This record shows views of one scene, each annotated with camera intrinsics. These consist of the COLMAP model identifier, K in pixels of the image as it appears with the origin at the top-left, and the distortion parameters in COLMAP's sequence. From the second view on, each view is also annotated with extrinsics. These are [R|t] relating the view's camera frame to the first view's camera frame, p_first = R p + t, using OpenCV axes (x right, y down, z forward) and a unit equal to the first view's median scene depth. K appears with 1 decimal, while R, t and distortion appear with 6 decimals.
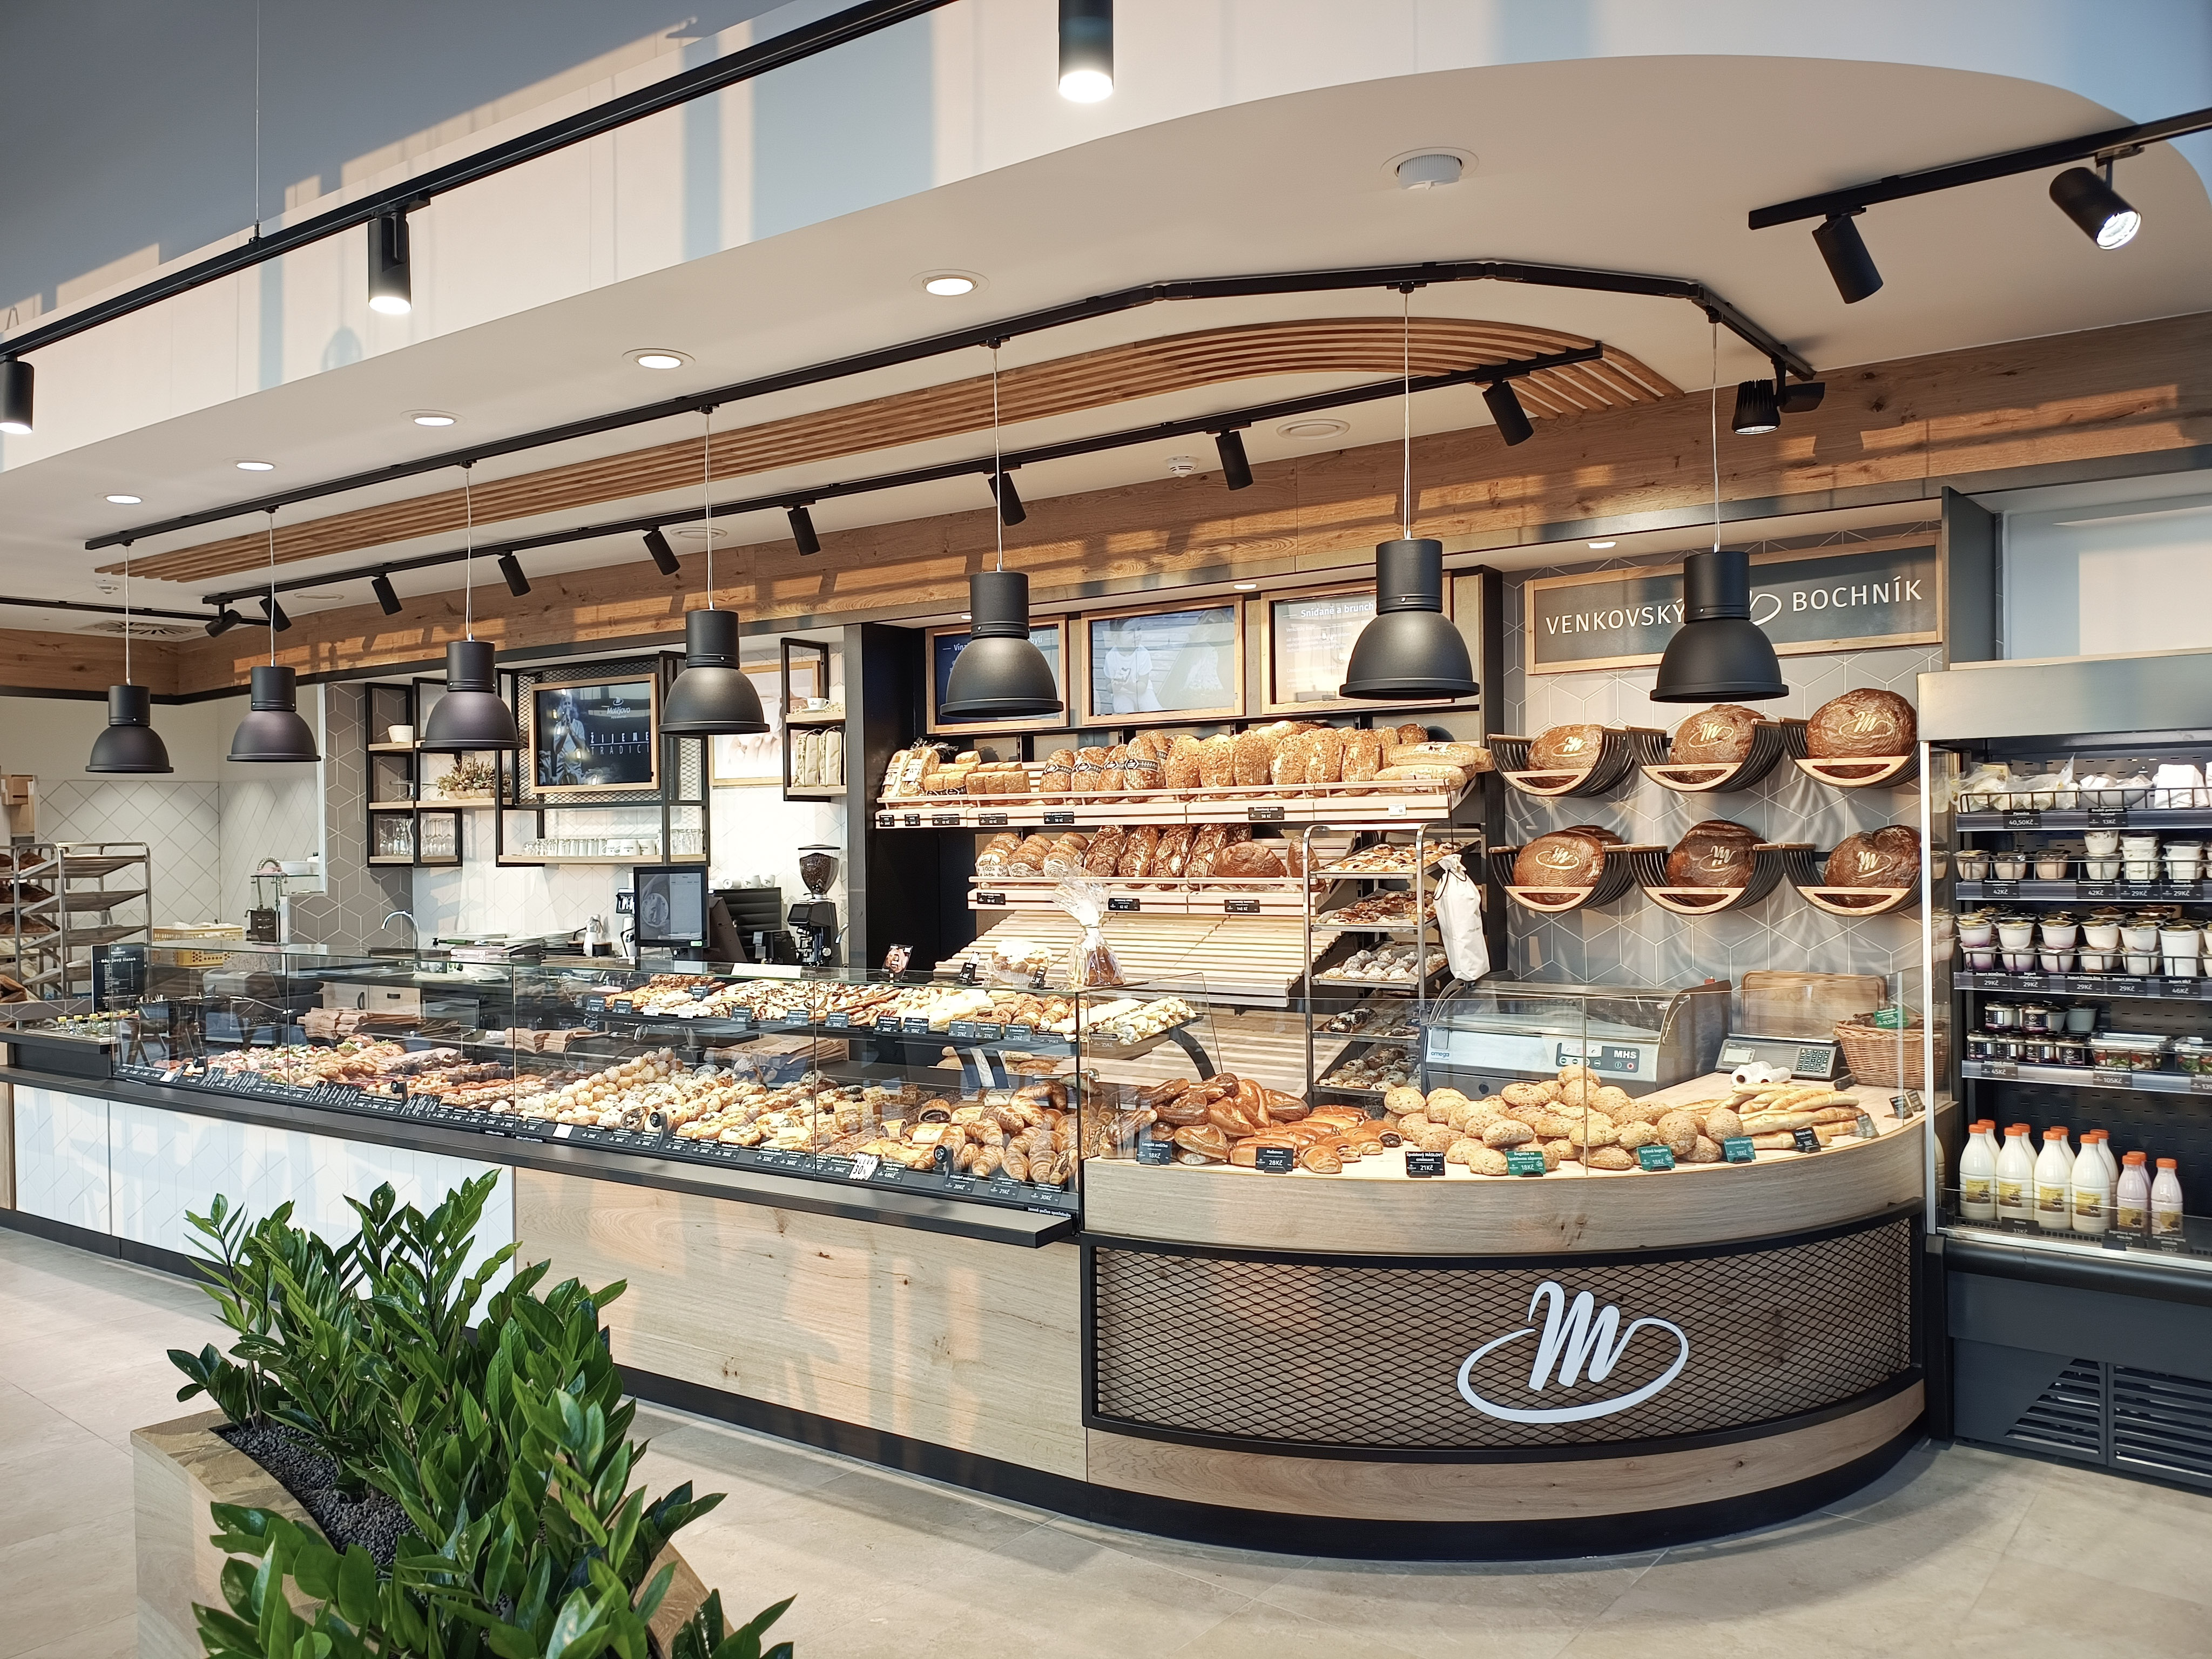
lens RADIAL K [[1635.9, 0, 1049.4], [0, 1635.9, 826.7], [0, 0, 1]] dist [0.051146, -0.095832]
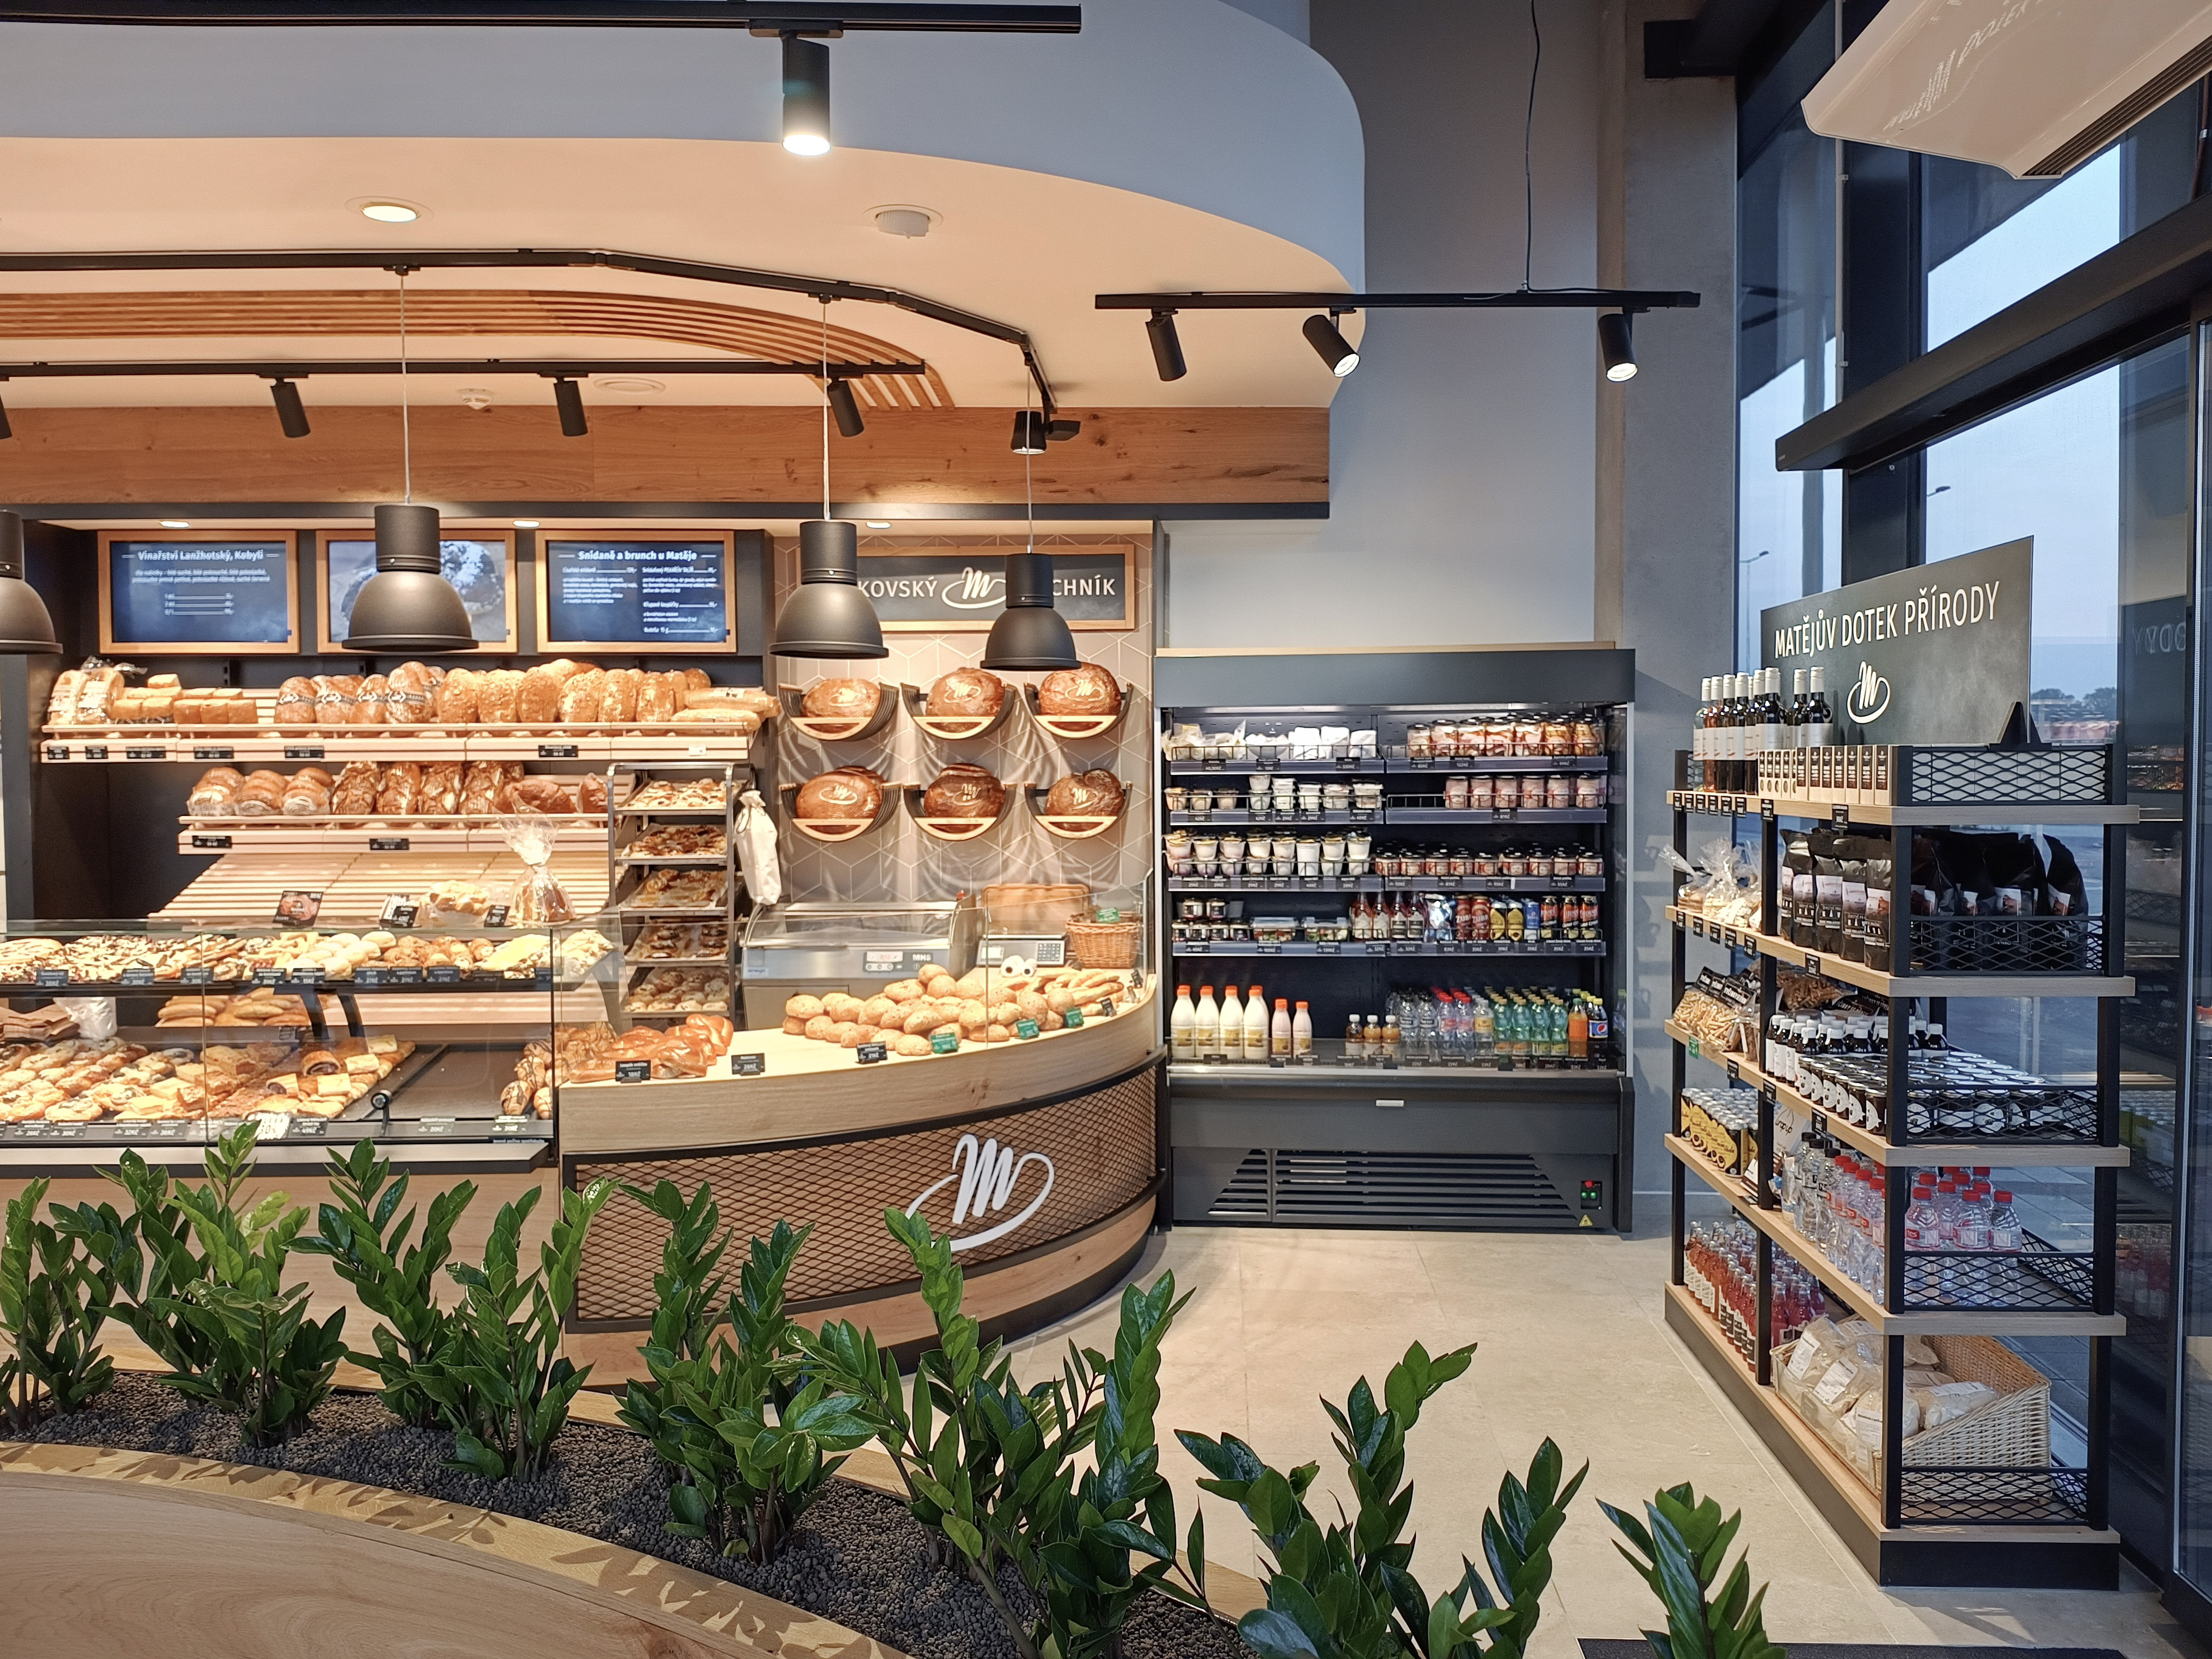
lens RADIAL K [[1635.9, 0, 1123.7], [0, 1635.9, 820.5], [0, 0, 1]] dist [0.051146, -0.095832]
pose [[0.798432, -0.014229, 0.601917, -0.220567], [-0.009009, 0.999326, 0.035575, -0.005059], [-0.602017, -0.033827, 0.797766, -0.035387]]
